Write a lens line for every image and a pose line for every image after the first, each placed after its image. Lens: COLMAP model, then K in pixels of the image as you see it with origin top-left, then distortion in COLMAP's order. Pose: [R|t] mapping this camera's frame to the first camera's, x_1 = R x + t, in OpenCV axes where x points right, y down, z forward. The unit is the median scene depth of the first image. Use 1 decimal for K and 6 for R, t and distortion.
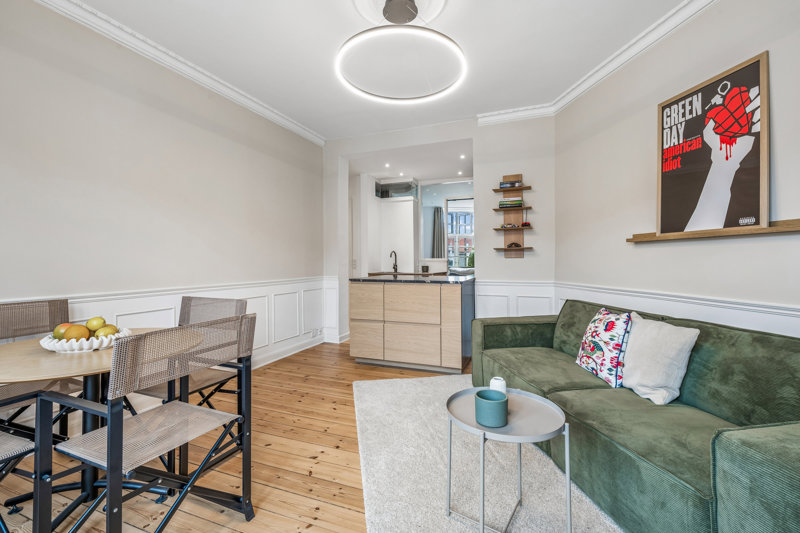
lens RADIAL K [[351.5, 0, 402.8], [0, 351.5, 262.0], [0, 0, 1]] dist [-0.002559, 0.000100]
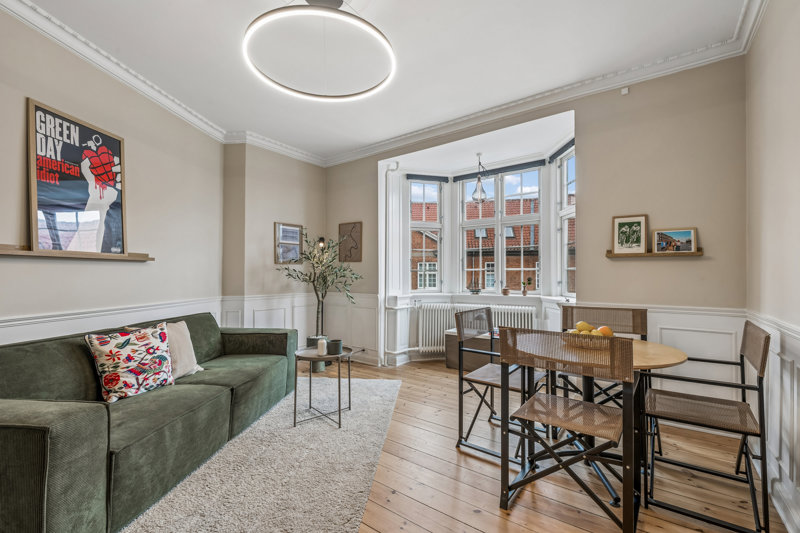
lens RADIAL K [[351.5, 0, 401.0], [0, 351.5, 271.0], [0, 0, 1]] dist [-0.002559, 0.000100]
pose [[-0.961773, 0.008725, 0.273710, -0.439105], [0.006424, 0.999936, -0.009301, -0.011591], [-0.273774, -0.007187, -0.961767, 1.816054]]
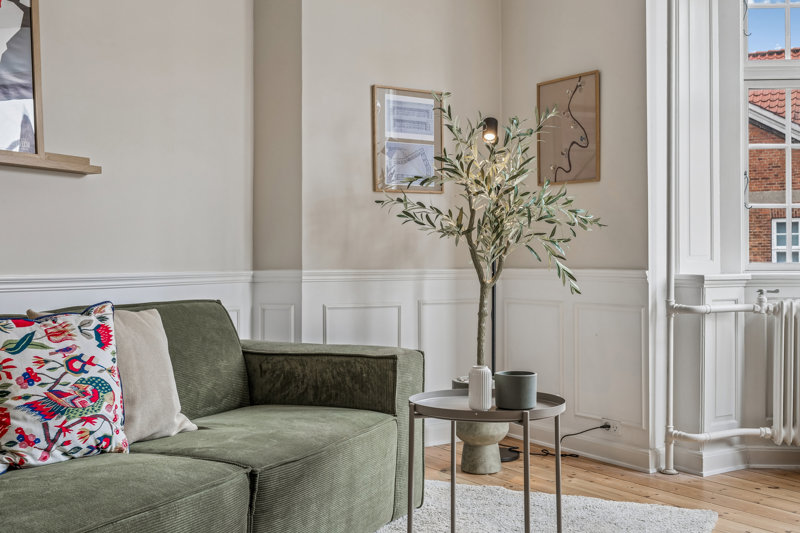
lens RADIAL K [[899.3, 0, 396.2], [0, 899.3, 267.5], [0, 0, 1]] dist [0.001645, 0.000000]
pose [[-0.810185, 0.008668, 0.586110, -0.415956], [0.010244, 0.999947, -0.000628, 0.093867], [-0.586085, 0.005495, -0.810231, 1.687667]]
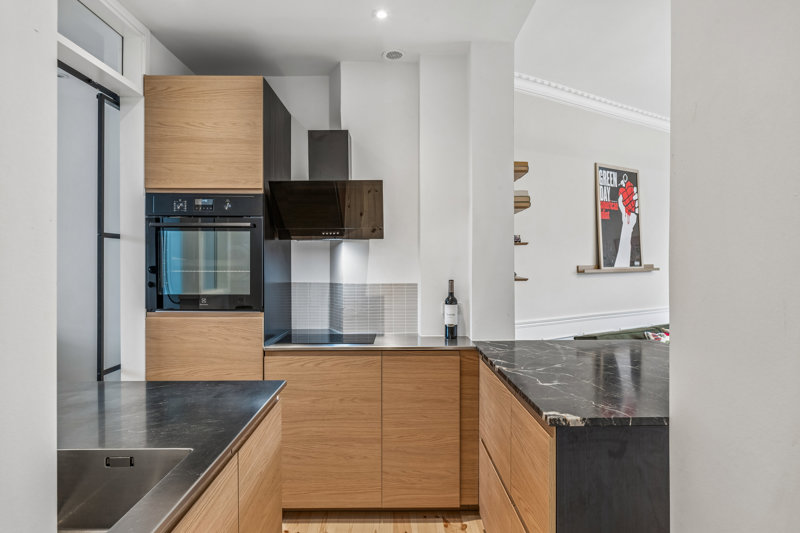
lens RADIAL K [[462.1, 0, 401.3], [0, 462.1, 263.0], [0, 0, 1]] dist [-0.005936, -0.000551]
pose [[-0.382391, 0.012167, 0.923921, -0.591093], [0.012395, 0.999891, -0.008037, -0.103412], [-0.923917, 0.008379, -0.382500, 2.615627]]
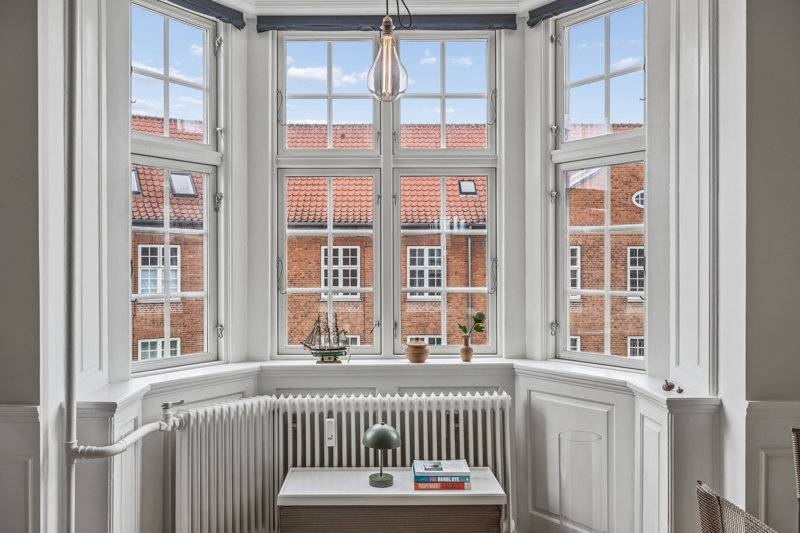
lens RADIAL K [[674.6, 0, 398.7], [0, 674.6, 267.0], [0, 0, 1]] dist [0.002648, 0.004721]
pose [[-0.935019, 0.006911, -0.354530, 0.099939], [0.005135, 0.999969, 0.005950, -0.101338], [0.354561, 0.003743, -0.935026, 1.010369]]
